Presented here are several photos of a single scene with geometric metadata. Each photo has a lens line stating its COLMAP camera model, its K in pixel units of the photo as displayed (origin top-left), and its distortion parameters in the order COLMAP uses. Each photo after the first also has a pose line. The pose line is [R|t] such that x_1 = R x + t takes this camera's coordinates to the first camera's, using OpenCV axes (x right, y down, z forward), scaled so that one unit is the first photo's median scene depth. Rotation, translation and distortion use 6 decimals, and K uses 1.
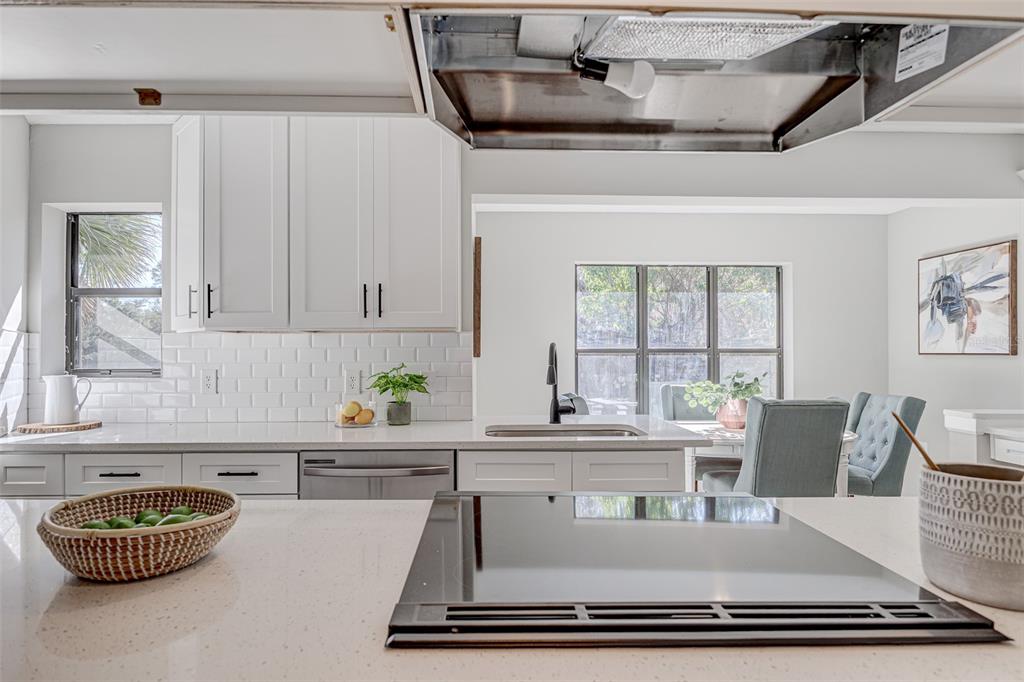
lens RADIAL K [[533.5, 0, 501.7], [0, 533.5, 346.2], [0, 0, 1]] dist [-0.005314, -0.000090]
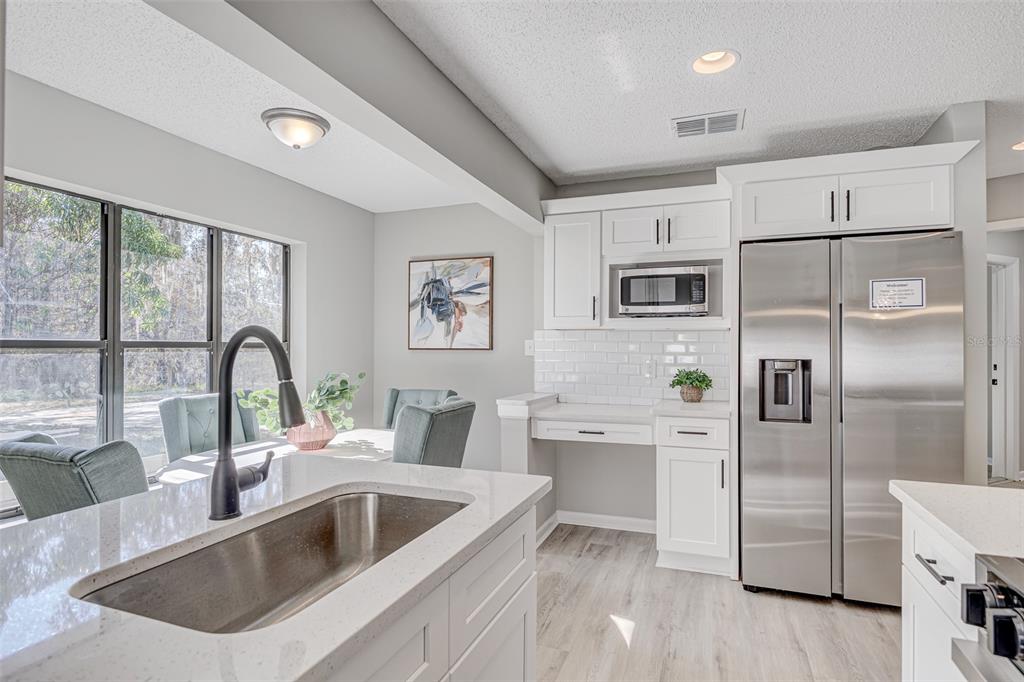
lens RADIAL K [[533.5, 0, 514.6], [0, 533.5, 342.4], [0, 0, 1]] dist [-0.005314, -0.000090]
pose [[0.390350, 0.009534, 0.920617, -0.131223], [-0.012271, 0.999911, -0.005152, 0.004193], [-0.920585, -0.009286, 0.390432, 0.410614]]
